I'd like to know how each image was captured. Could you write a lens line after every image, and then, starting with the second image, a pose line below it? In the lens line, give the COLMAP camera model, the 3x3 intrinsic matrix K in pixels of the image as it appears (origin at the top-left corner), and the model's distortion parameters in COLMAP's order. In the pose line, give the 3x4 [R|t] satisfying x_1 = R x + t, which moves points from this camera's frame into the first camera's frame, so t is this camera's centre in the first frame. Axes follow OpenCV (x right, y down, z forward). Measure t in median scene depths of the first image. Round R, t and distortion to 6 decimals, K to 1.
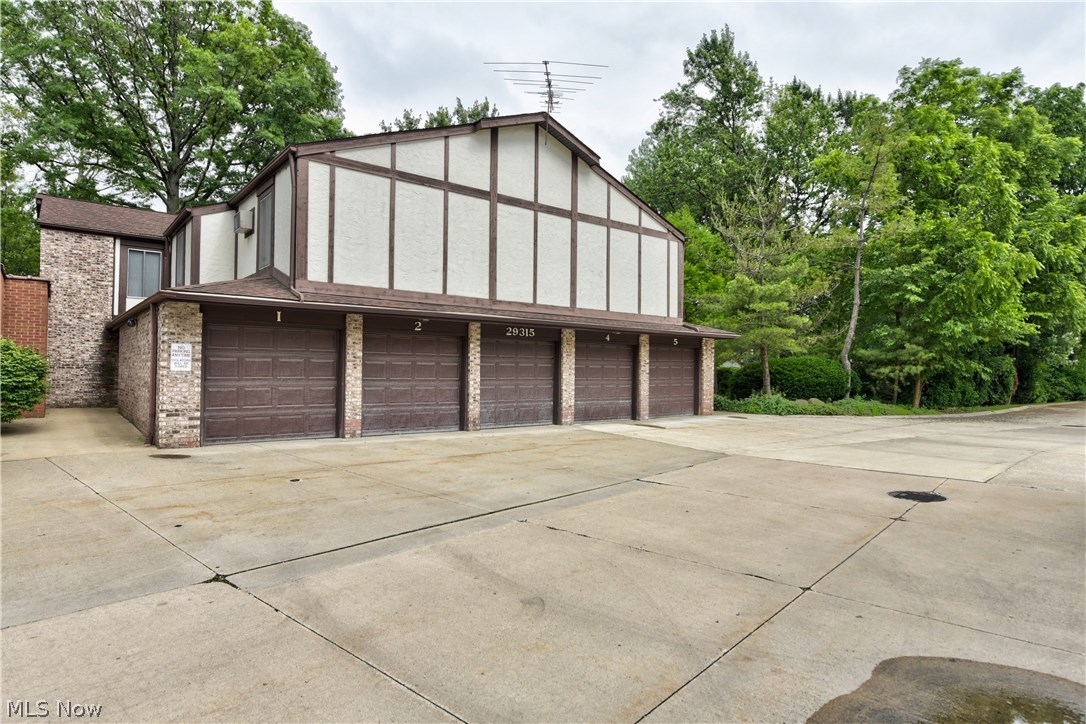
lens RADIAL K [[598.7, 0, 548.9], [0, 598.7, 365.0], [0, 0, 1]] dist [-0.044080, -0.000257]
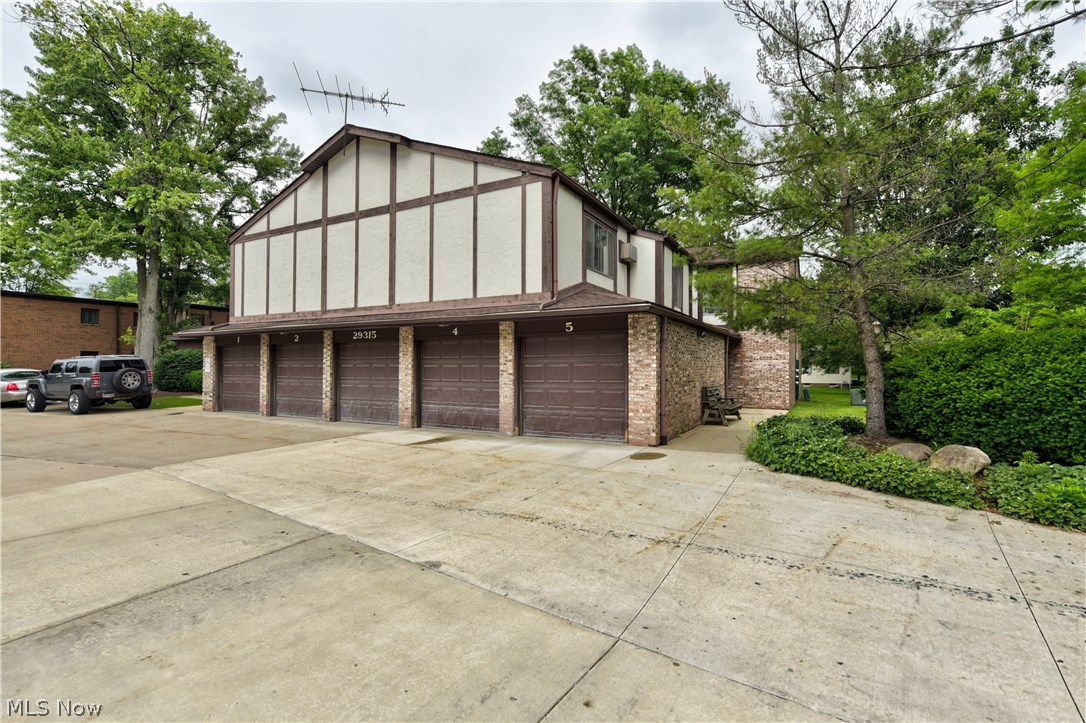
lens RADIAL K [[503.6, 0, 548.2], [0, 503.6, 356.8], [0, 0, 1]] dist [-0.009286, 0.000903]
pose [[0.379799, -0.024042, -0.924757, 0.920786], [0.016689, 0.999678, -0.019136, 0.006689], [0.924919, -0.008165, 0.380078, 0.973094]]
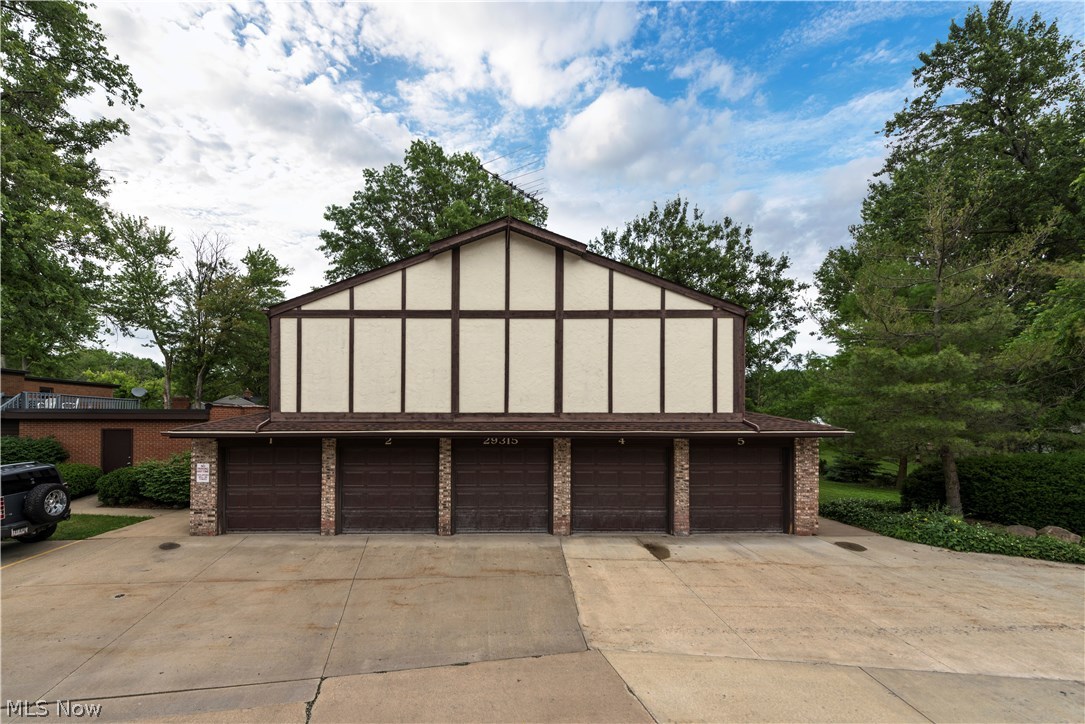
lens RADIAL K [[439.6, 0, 499.0], [0, 439.6, 417.6], [0, 0, 1]] dist [-0.008611, -0.000186]
pose [[0.774479, -0.010934, -0.632505, 0.425121], [0.013547, 0.999908, -0.000697, -0.094219], [0.632455, -0.008029, 0.774556, 0.429052]]
